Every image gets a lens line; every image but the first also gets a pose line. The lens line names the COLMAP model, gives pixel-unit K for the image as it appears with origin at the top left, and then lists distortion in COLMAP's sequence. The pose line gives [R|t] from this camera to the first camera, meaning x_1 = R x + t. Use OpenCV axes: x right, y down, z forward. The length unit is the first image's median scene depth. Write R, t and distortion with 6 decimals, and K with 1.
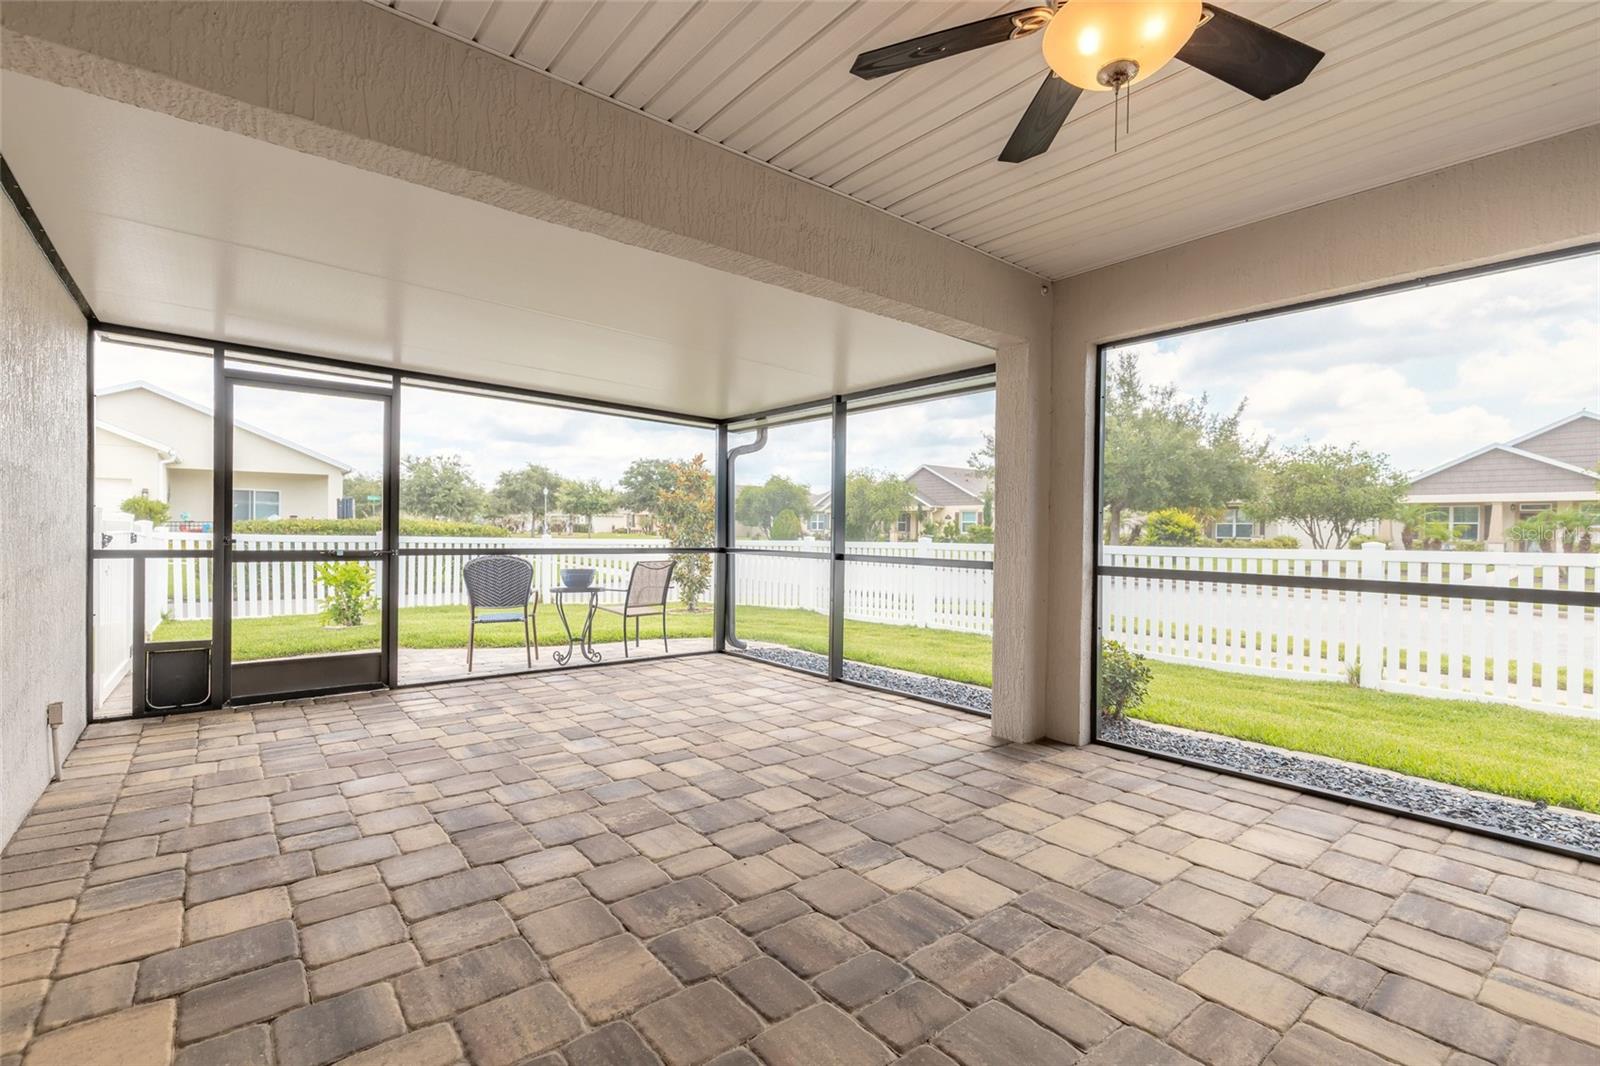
lens RADIAL K [[721.2, 0, 802.5], [0, 721.2, 536.0], [0, 0, 1]] dist [0.011613, -0.002943]
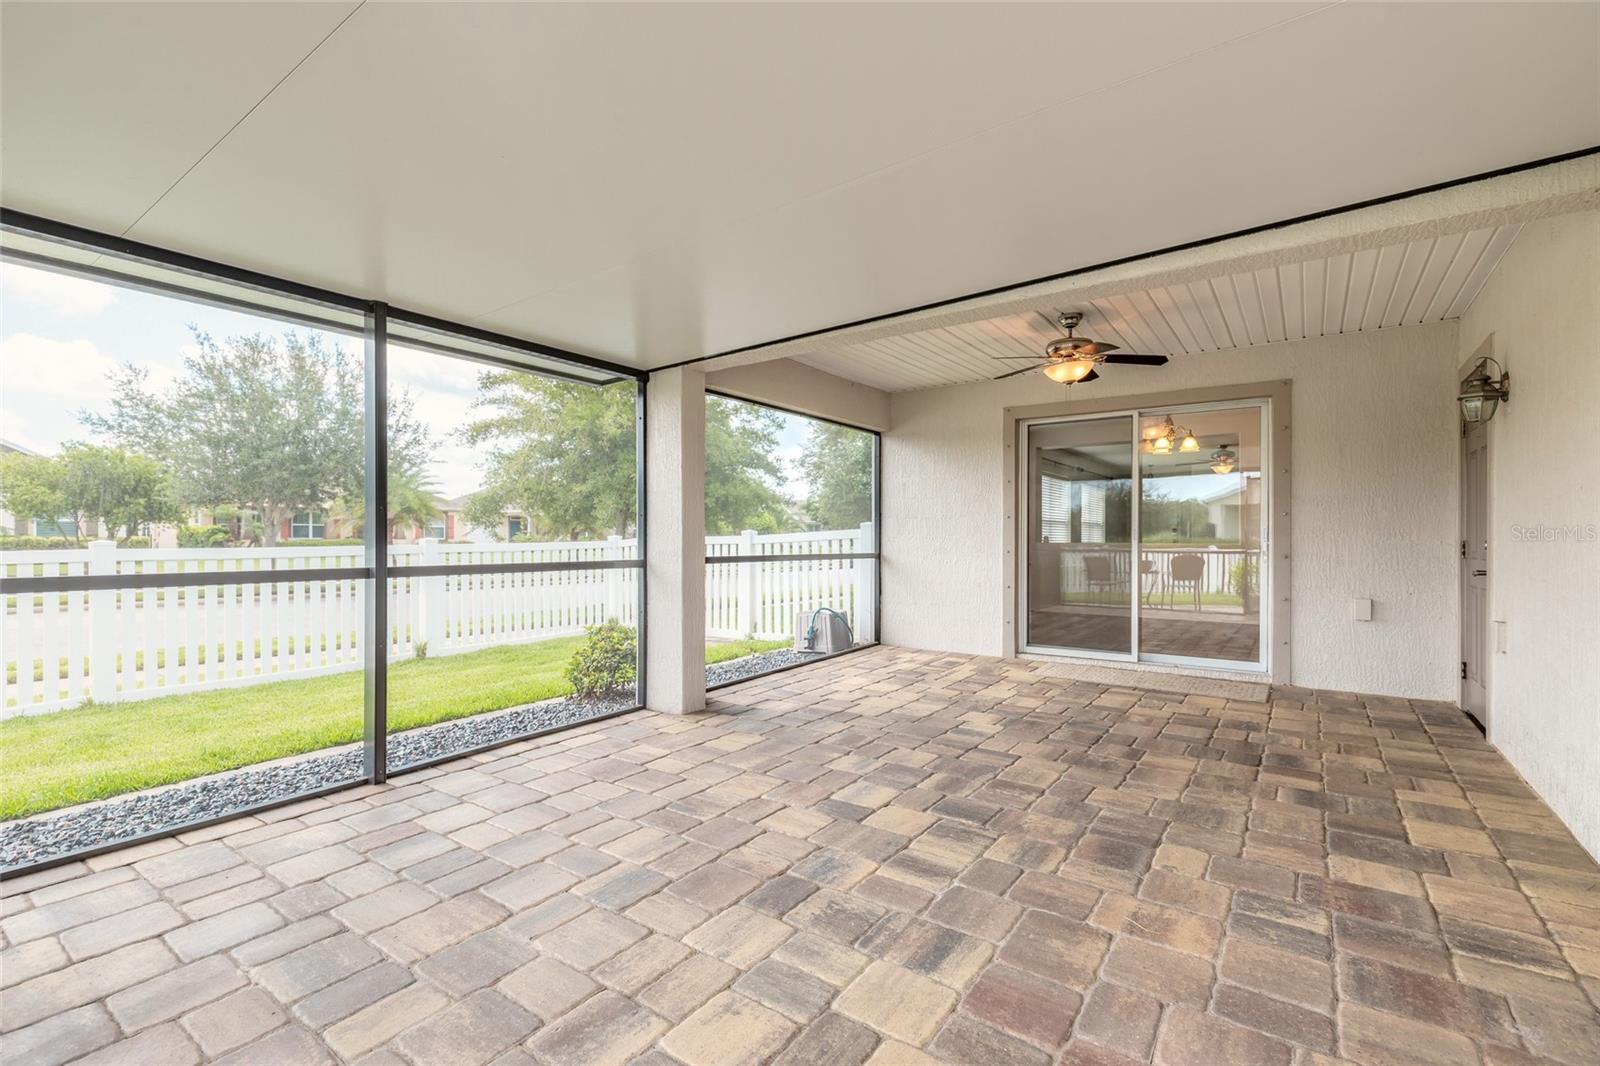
lens RADIAL K [[721.2, 0, 794.9], [0, 721.2, 538.0], [0, 0, 1]] dist [0.011613, -0.002943]
pose [[-0.268819, -0.011223, 0.963125, -0.872526], [0.001683, 0.999925, 0.012122, -0.007214], [-0.963189, 0.004879, -0.268780, 1.171690]]
